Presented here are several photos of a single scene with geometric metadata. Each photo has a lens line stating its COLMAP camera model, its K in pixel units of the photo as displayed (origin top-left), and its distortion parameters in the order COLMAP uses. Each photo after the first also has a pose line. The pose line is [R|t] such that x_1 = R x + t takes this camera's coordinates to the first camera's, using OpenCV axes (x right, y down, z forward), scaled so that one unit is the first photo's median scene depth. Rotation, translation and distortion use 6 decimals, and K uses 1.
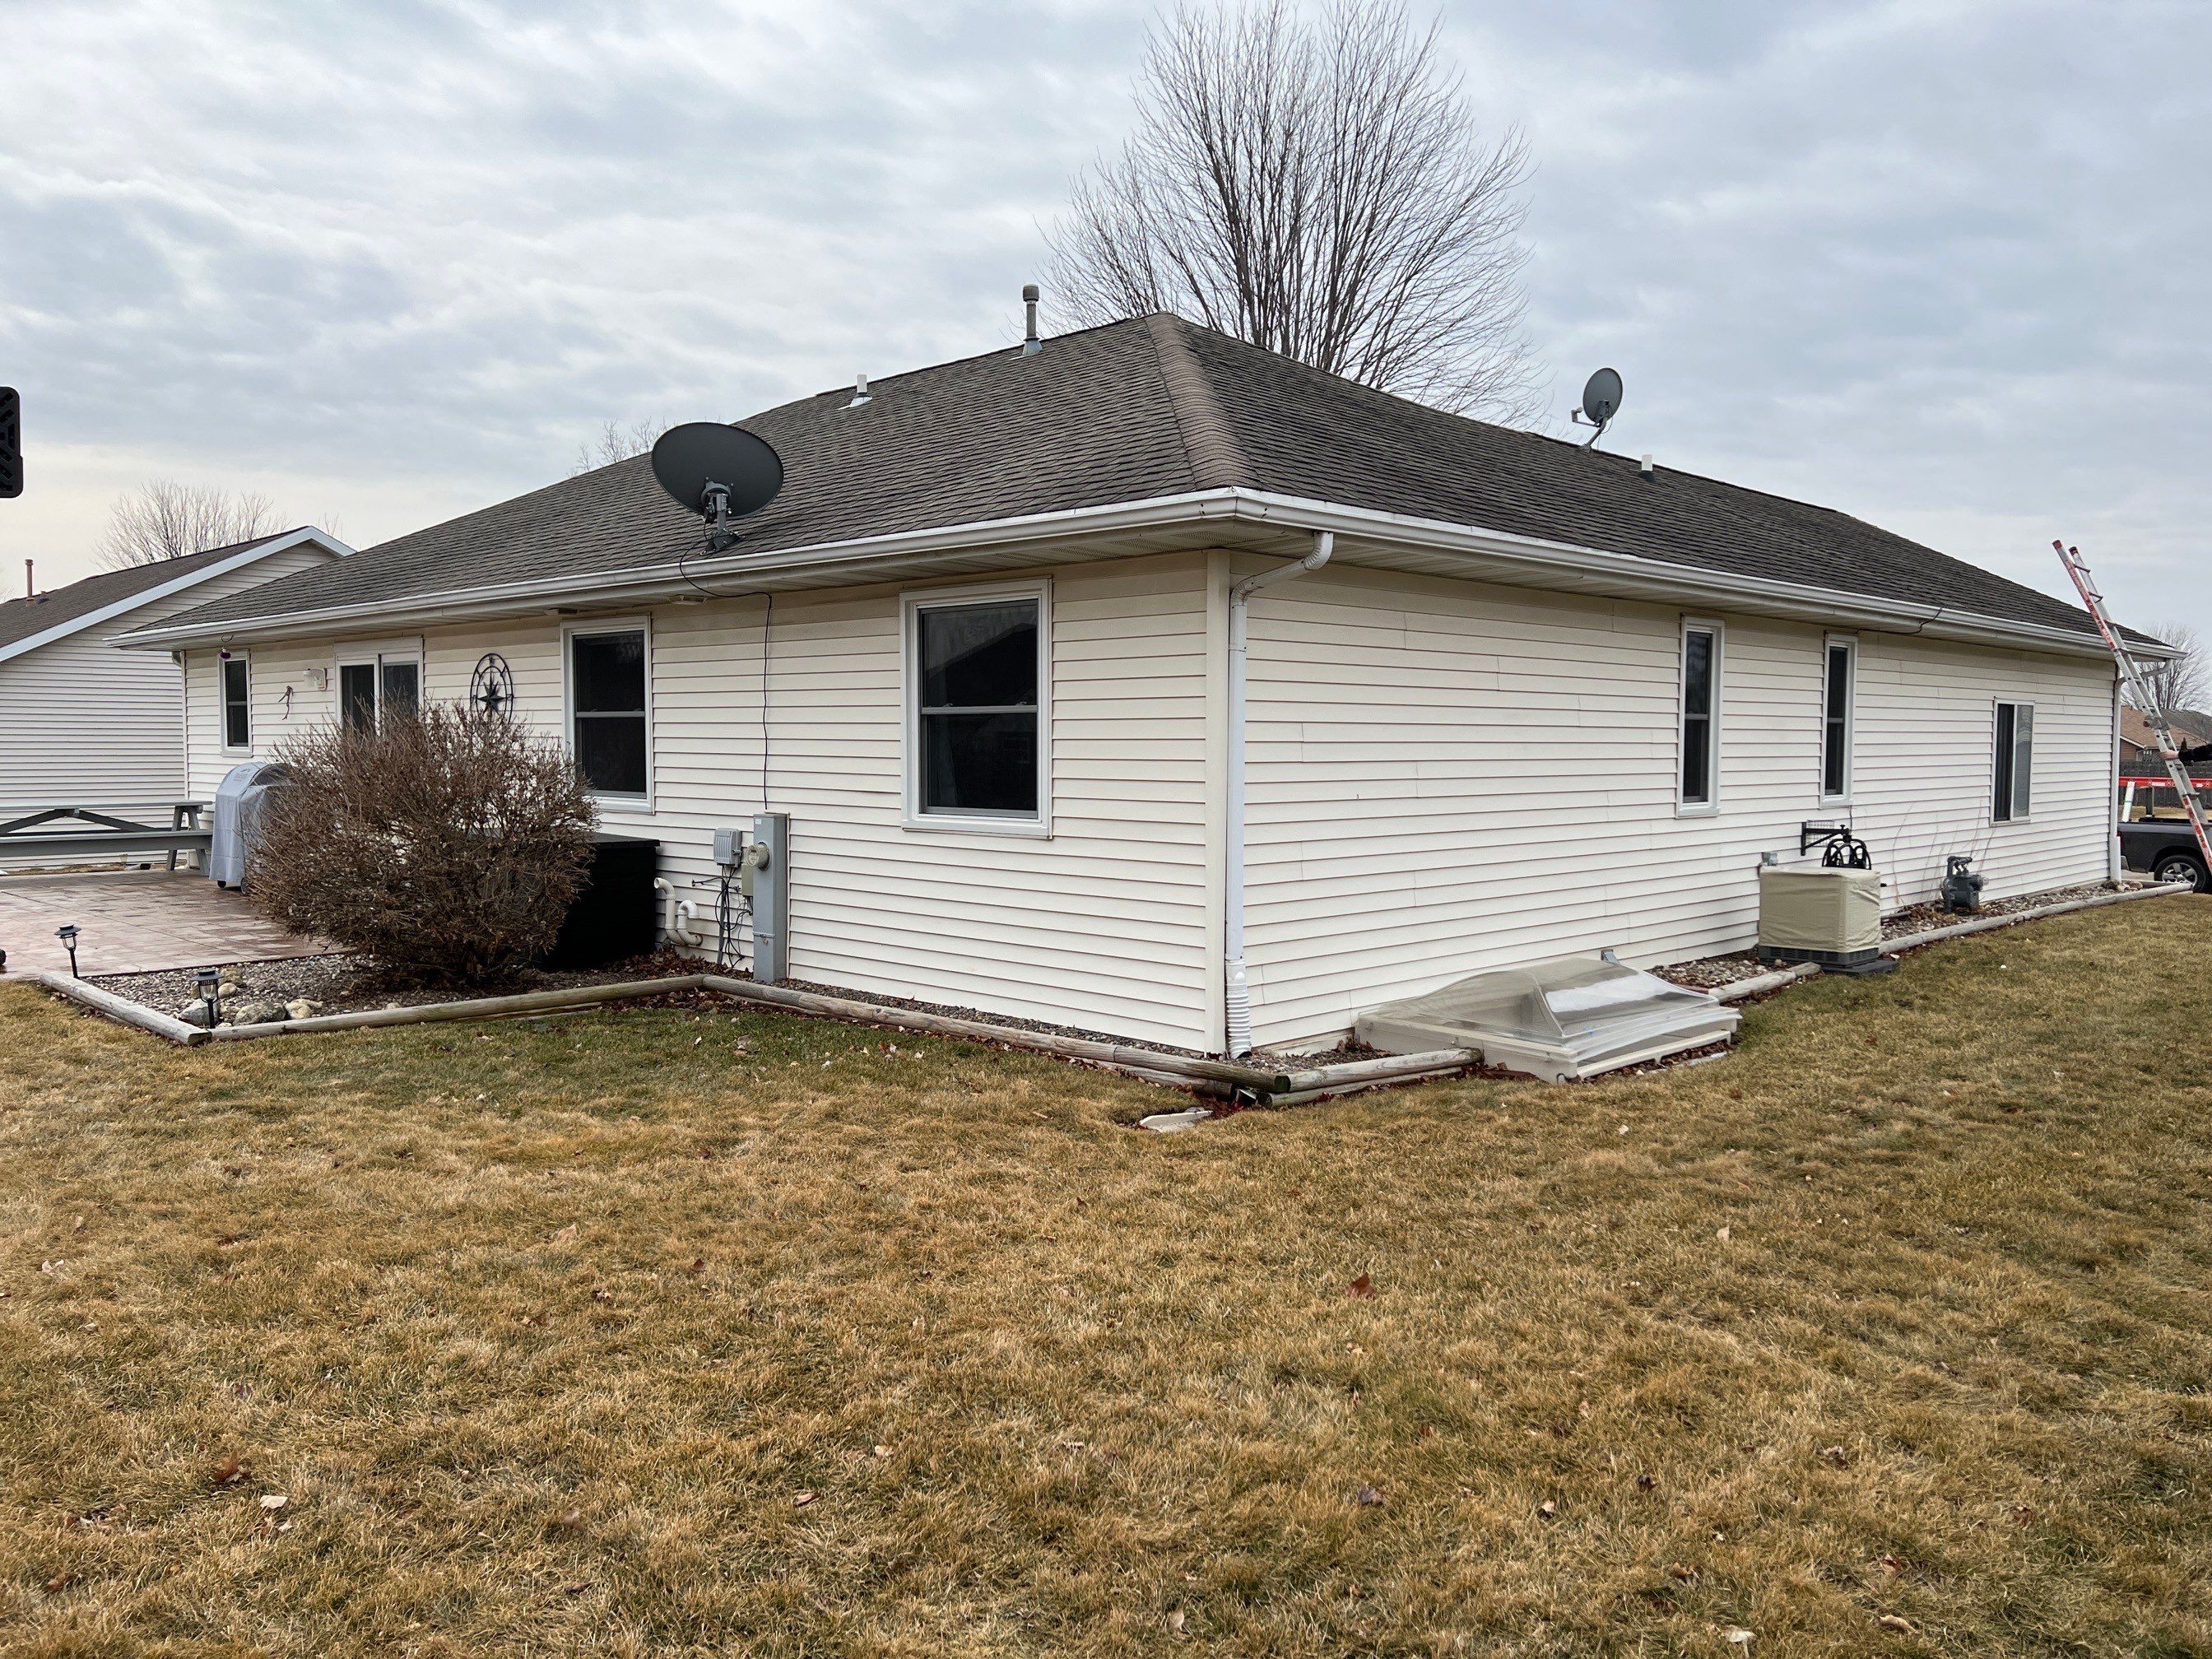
lens RADIAL K [[1661.8, 0, 1105.4], [0, 1661.8, 842.0], [0, 0, 1]] dist [0.116650, -0.219707]
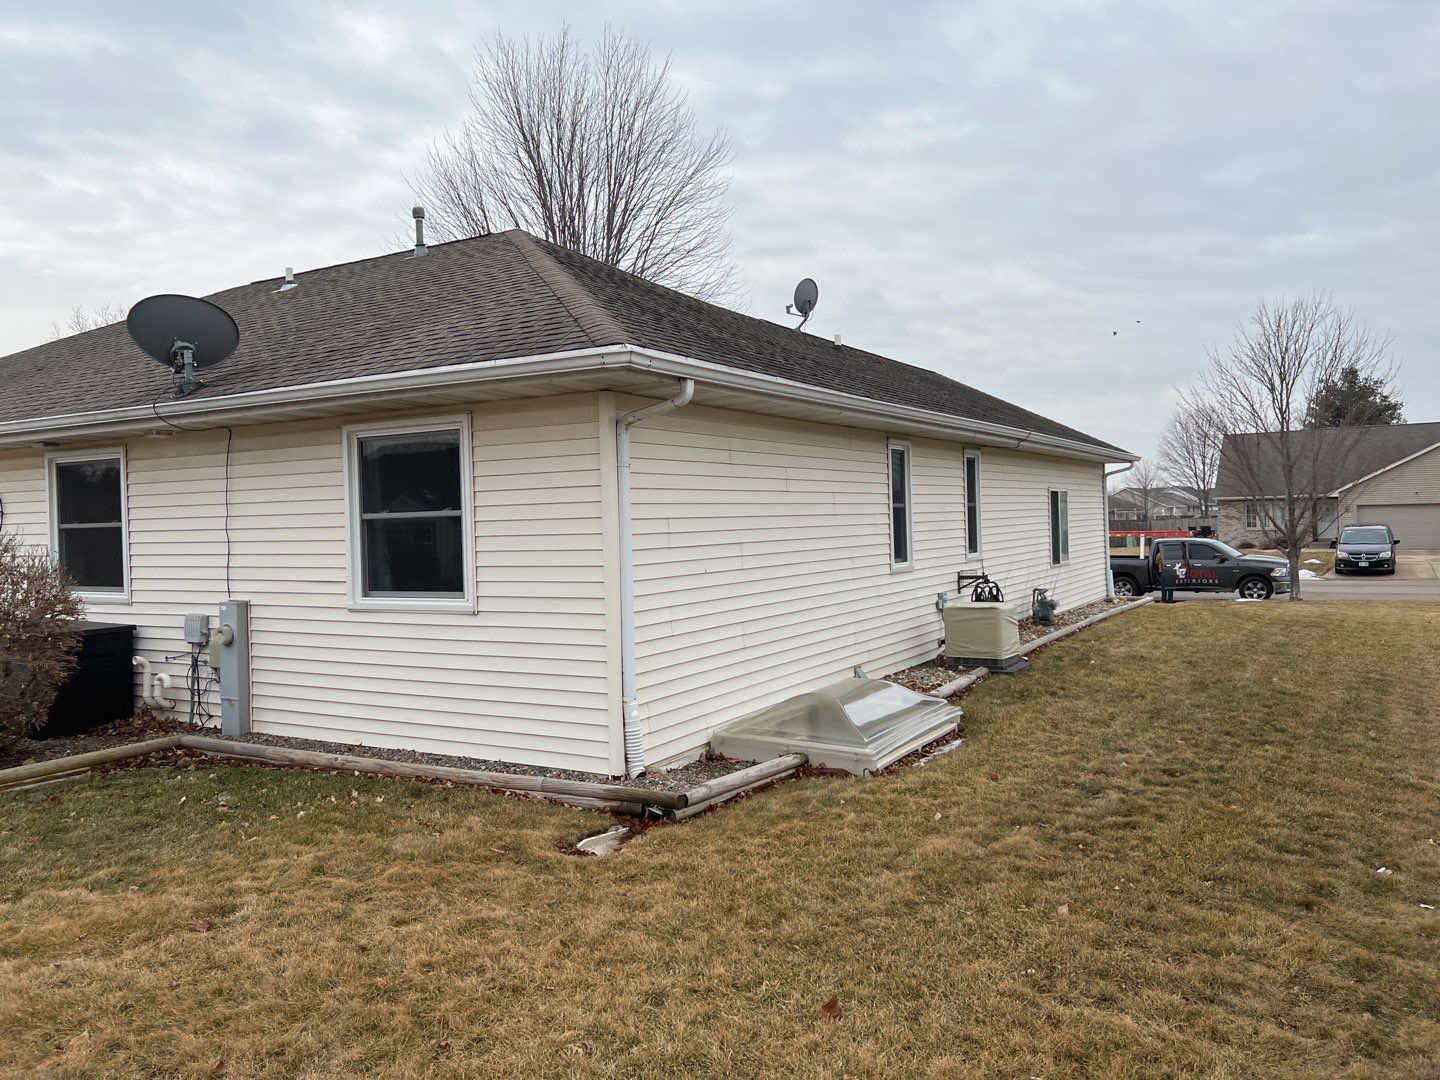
lens RADIAL K [[1090.7, 0, 710.8], [0, 1090.7, 530.4], [0, 0, 1]] dist [0.060990, -0.067578]
pose [[0.972323, -0.031524, 0.231506, -0.043531], [0.043602, 0.997932, -0.047239, -0.016169], [-0.229538, 0.056025, 0.971686, 0.112574]]
